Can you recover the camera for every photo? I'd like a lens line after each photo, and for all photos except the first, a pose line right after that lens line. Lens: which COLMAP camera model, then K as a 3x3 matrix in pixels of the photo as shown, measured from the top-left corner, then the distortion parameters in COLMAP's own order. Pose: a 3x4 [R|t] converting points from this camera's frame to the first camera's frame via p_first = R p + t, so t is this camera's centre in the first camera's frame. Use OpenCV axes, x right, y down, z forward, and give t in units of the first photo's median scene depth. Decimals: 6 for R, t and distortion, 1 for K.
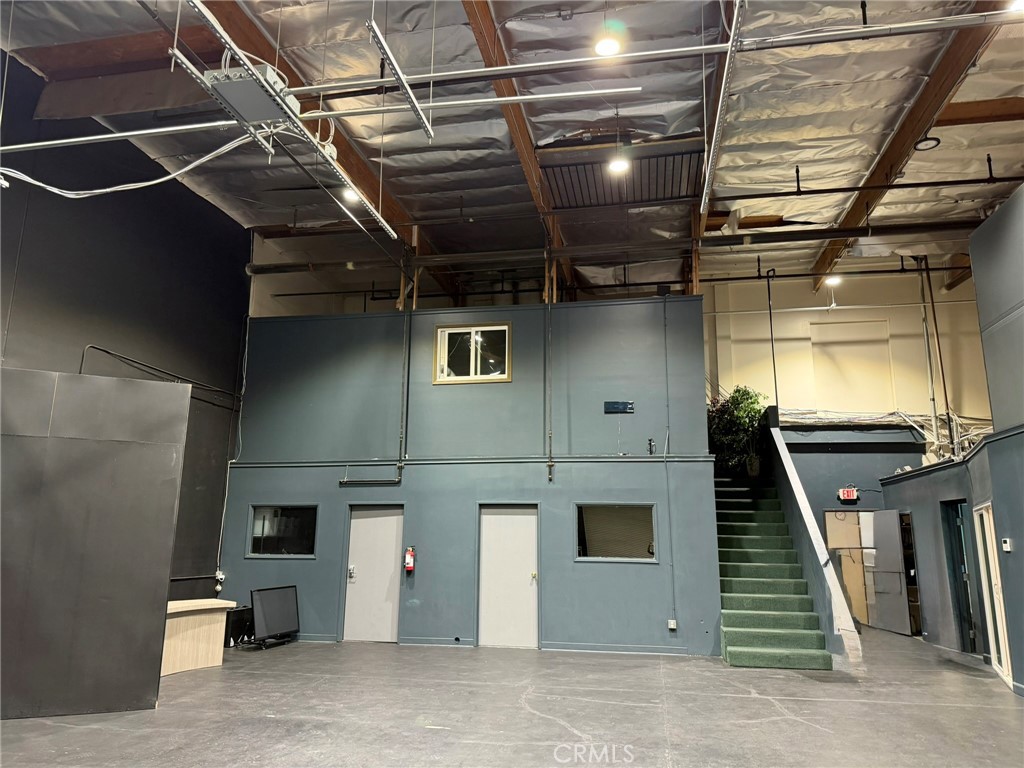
lens RADIAL K [[726.7, 0, 512.0], [0, 726.7, 384.0], [0, 0, 1]] dist [0.084028, -0.087806]
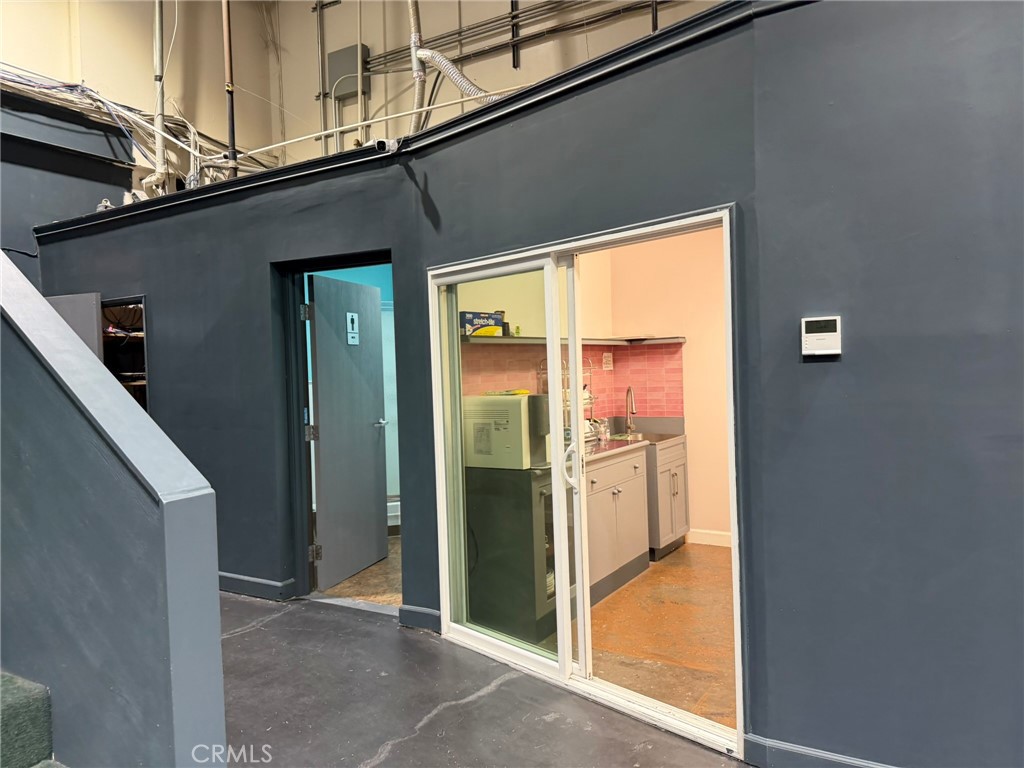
lens RADIAL K [[726.7, 0, 512.0], [0, 726.7, 384.0], [0, 0, 1]] dist [0.084028, -0.087806]
pose [[0.358565, -0.035870, 0.932815, 0.190910], [-0.162979, 0.981509, 0.100390, 0.130543], [-0.919168, -0.188026, 0.346089, 0.579015]]
